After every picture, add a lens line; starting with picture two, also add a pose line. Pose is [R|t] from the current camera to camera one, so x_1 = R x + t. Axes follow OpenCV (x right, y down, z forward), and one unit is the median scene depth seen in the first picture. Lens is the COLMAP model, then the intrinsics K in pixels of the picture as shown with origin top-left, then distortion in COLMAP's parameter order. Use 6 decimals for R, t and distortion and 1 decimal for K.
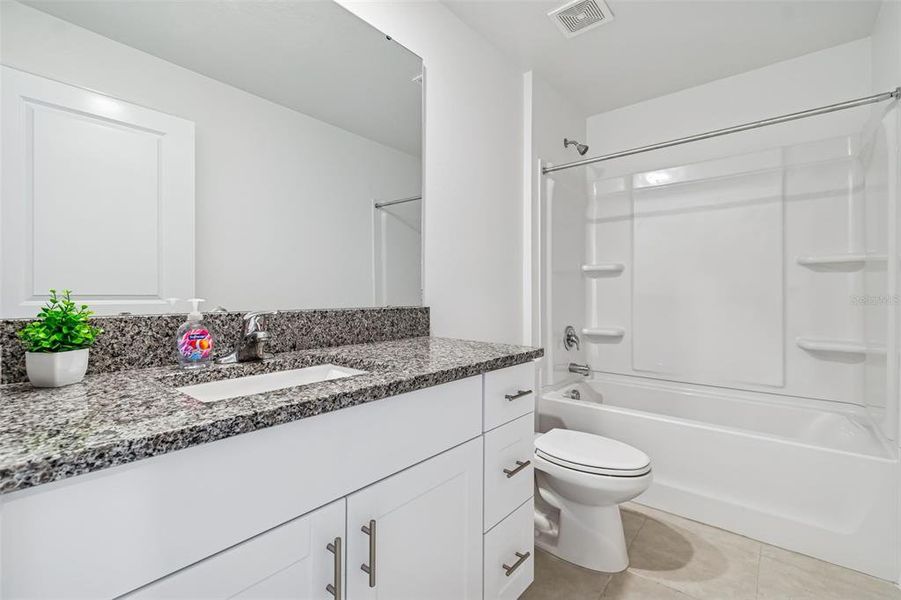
lens RADIAL K [[399.3, 0, 455.2], [0, 399.3, 296.3], [0, 0, 1]] dist [0.001639, -0.000146]
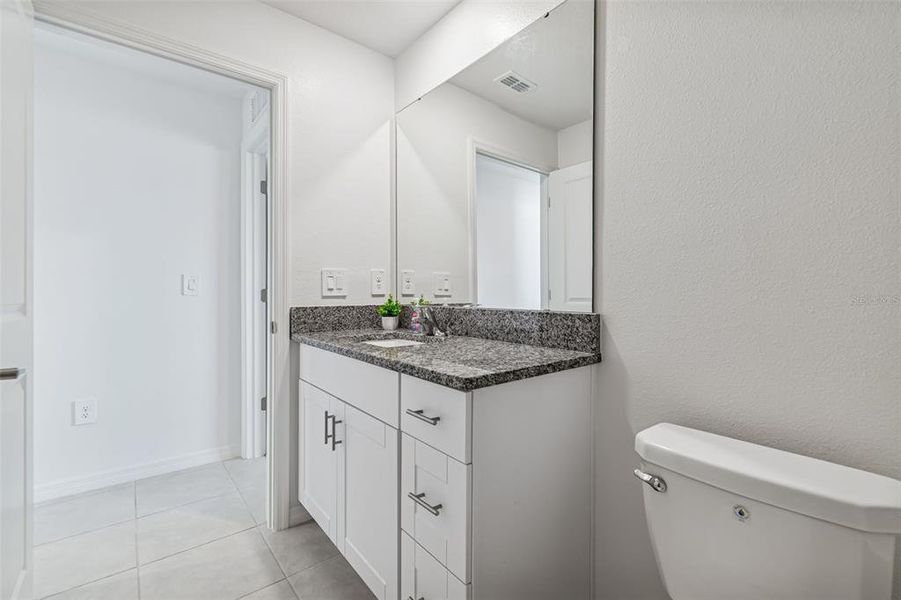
lens RADIAL K [[399.3, 0, 455.2], [0, 399.3, 296.3], [0, 0, 1]] dist [0.001639, -0.000146]
pose [[-0.203149, 0.005270, -0.979134, 0.851394], [-0.005311, 0.999965, 0.006483, -0.011509], [0.979133, 0.006517, -0.203114, 1.083634]]
